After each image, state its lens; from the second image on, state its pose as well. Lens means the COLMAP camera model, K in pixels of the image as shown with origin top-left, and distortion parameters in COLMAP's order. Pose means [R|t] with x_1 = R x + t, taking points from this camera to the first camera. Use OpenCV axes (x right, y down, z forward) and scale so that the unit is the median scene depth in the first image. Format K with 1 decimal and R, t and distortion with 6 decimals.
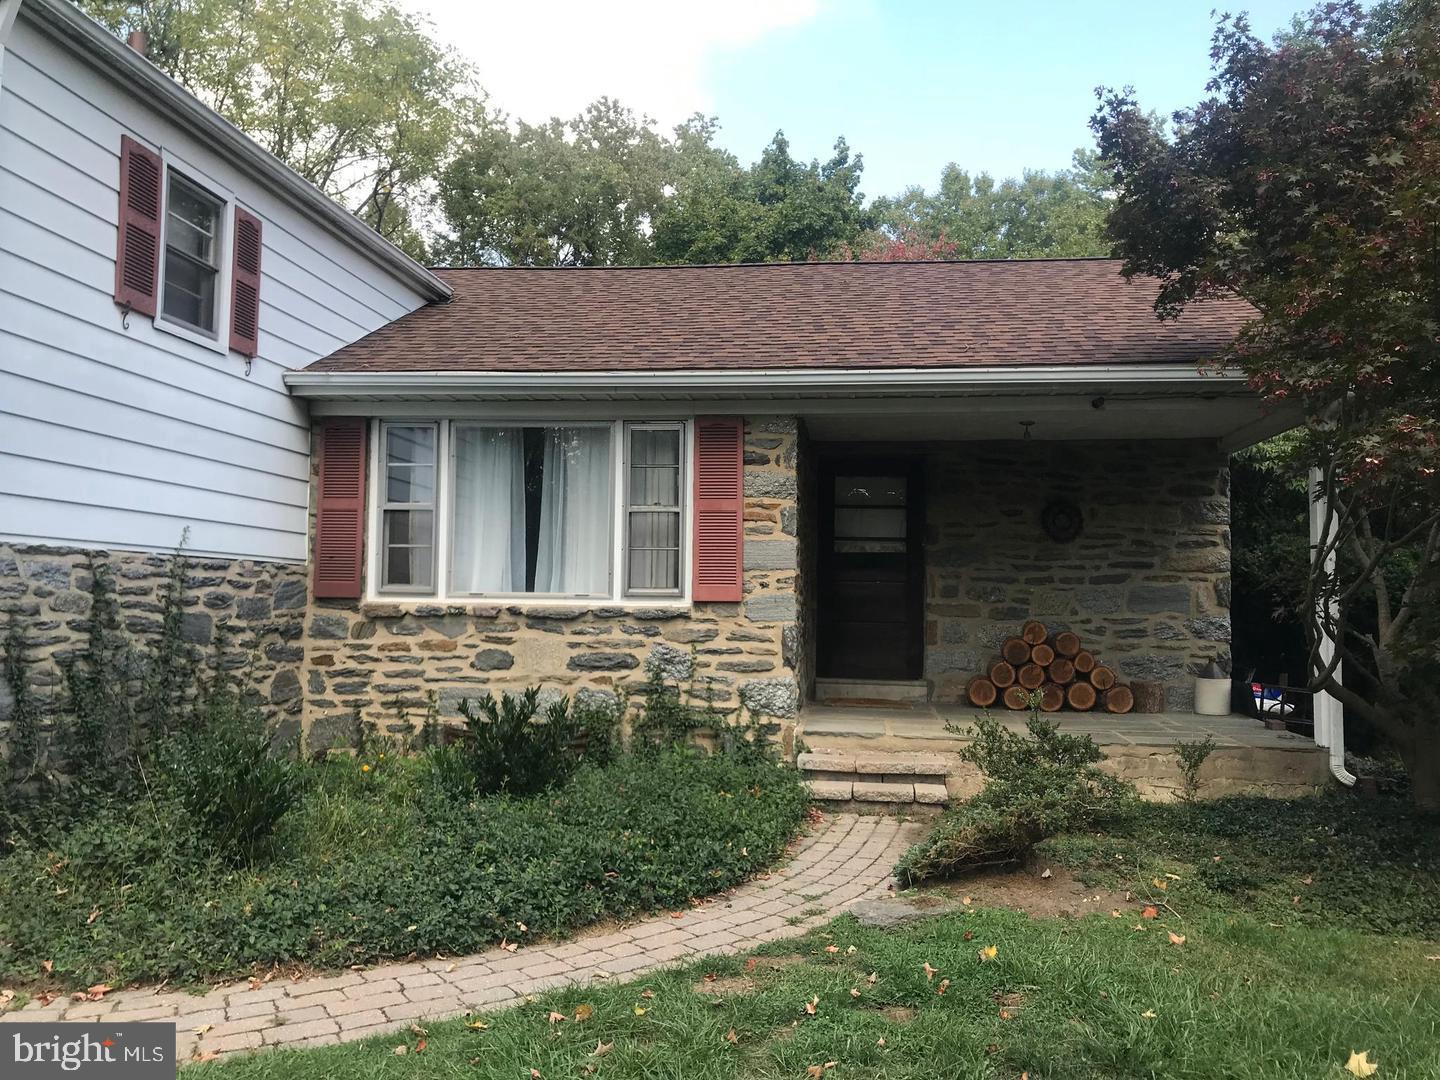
lens RADIAL K [[1163.2, 0, 715.9], [0, 1163.2, 544.5], [0, 0, 1]] dist [-0.009020, -0.004566]
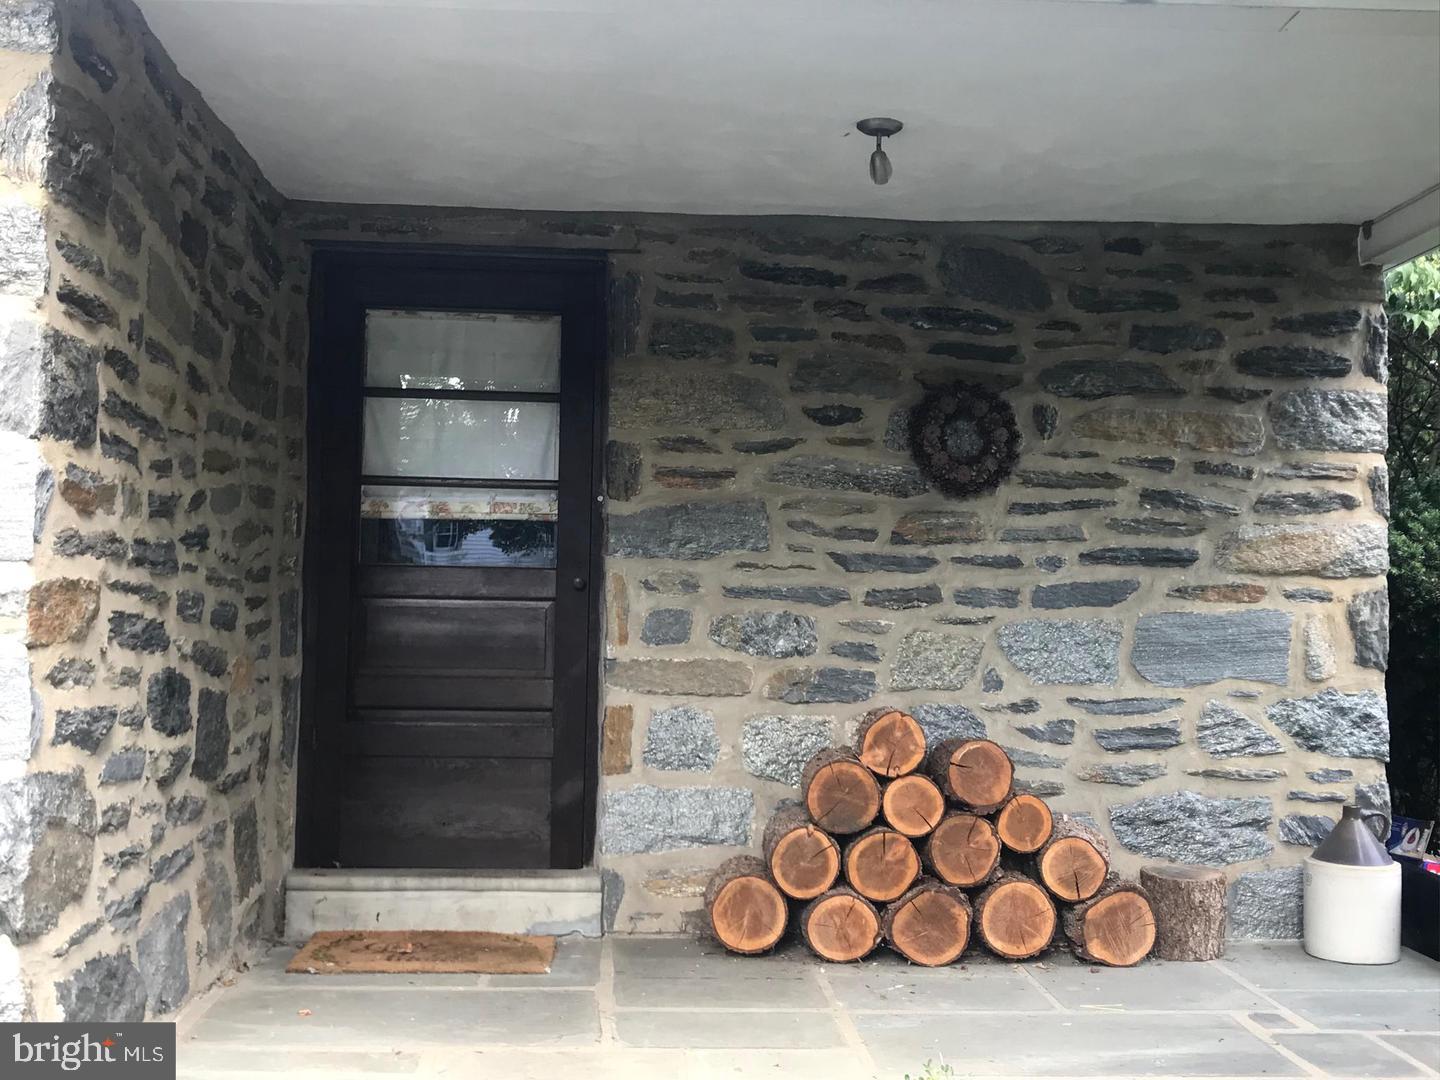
lens RADIAL K [[1723.5, 0, 720.2], [0, 1723.5, 539.6], [0, 0, 1]] dist [0.040487, 0.000000]
pose [[0.983338, 0.006668, 0.181662, 0.121986], [-0.008189, 0.999937, 0.007626, 0.008885], [-0.181600, -0.008987, 0.983331, 0.475344]]
